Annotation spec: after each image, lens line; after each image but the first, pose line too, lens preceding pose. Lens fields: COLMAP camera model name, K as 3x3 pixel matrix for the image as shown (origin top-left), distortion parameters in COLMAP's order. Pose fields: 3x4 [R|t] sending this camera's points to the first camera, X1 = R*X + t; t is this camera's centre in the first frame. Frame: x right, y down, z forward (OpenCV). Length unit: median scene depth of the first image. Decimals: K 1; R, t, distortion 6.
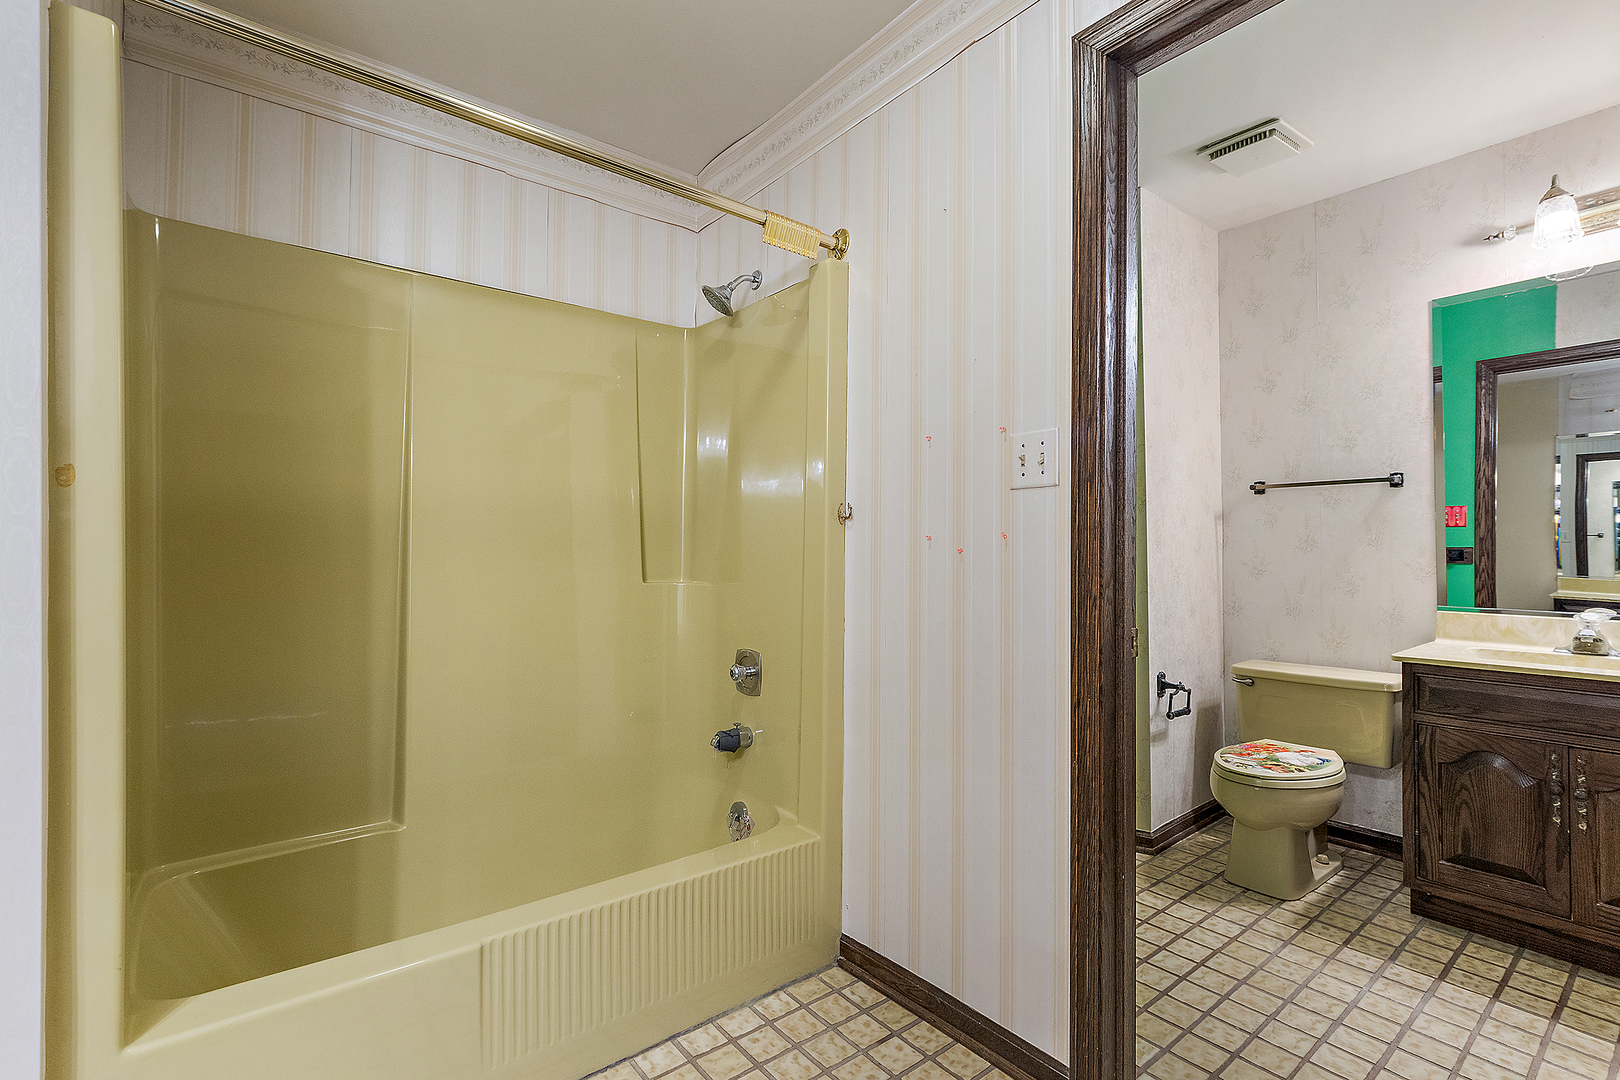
lens RADIAL K [[737.6, 0, 805.1], [0, 737.6, 544.7], [0, 0, 1]] dist [-0.002894, 0.002461]
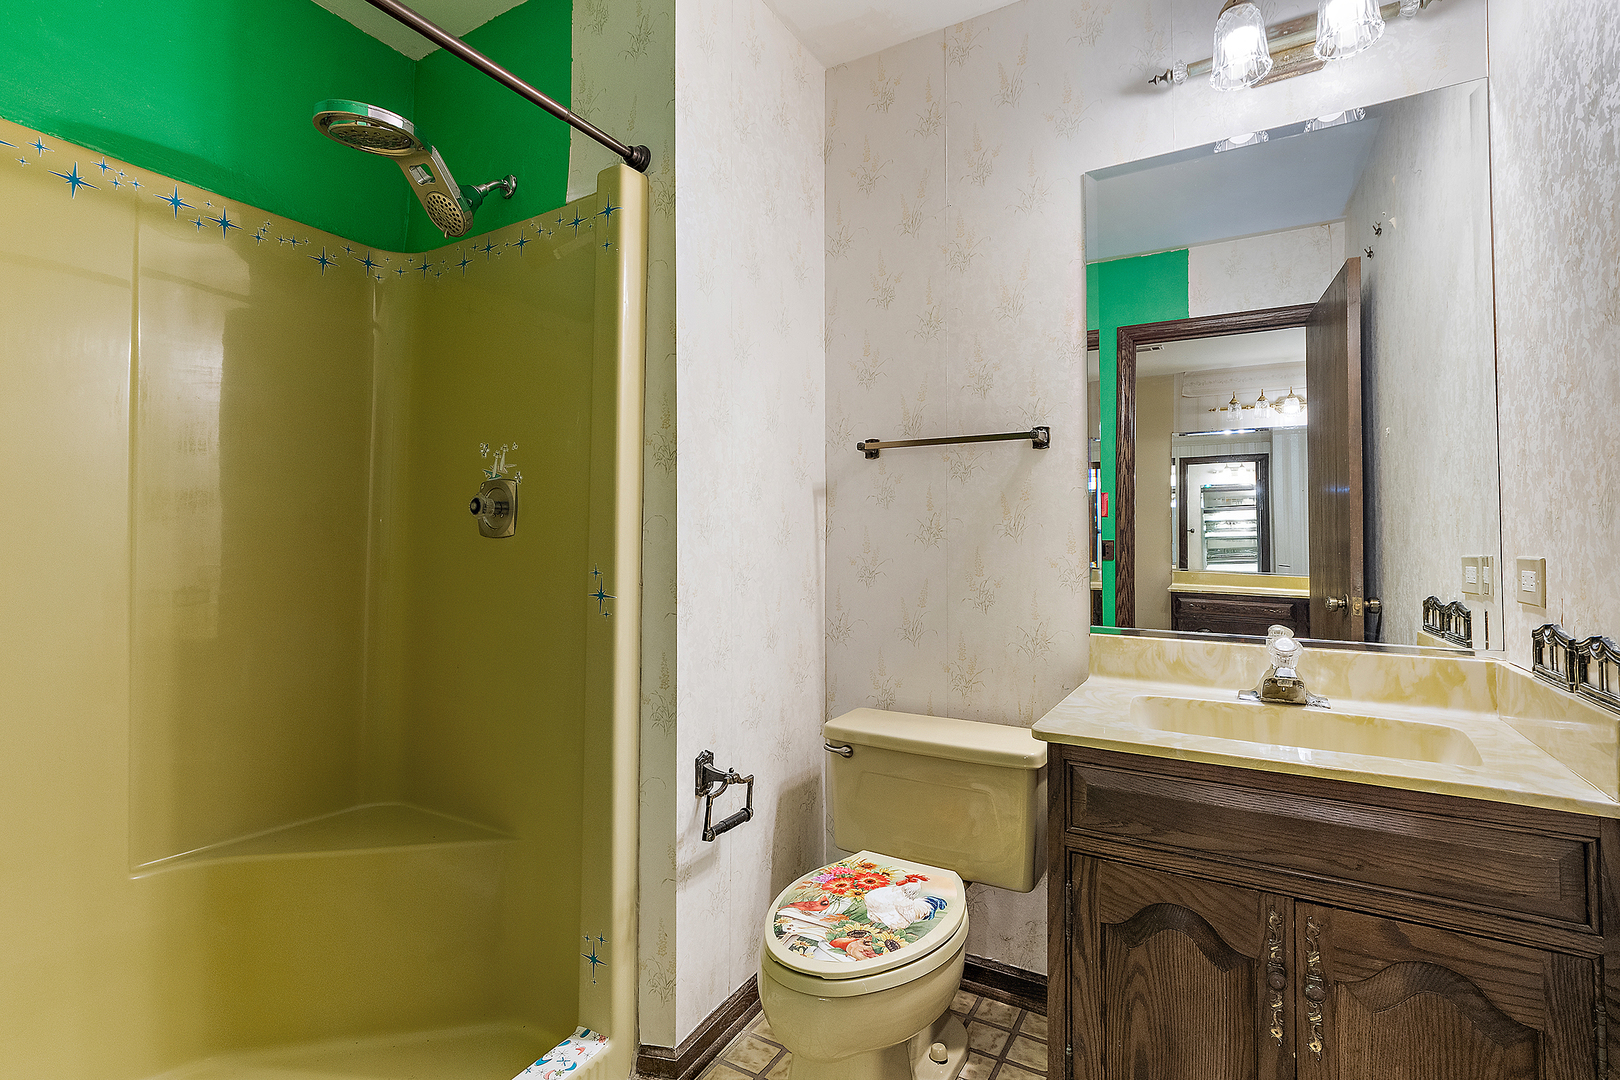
lens RADIAL K [[737.6, 0, 797.2], [0, 737.6, 526.7], [0, 0, 1]] dist [-0.002894, 0.002461]
pose [[0.937871, 0.013085, 0.346738, 0.349031], [-0.008161, 0.999844, -0.015657, 0.005323], [-0.346889, 0.011854, 0.937831, 0.431766]]
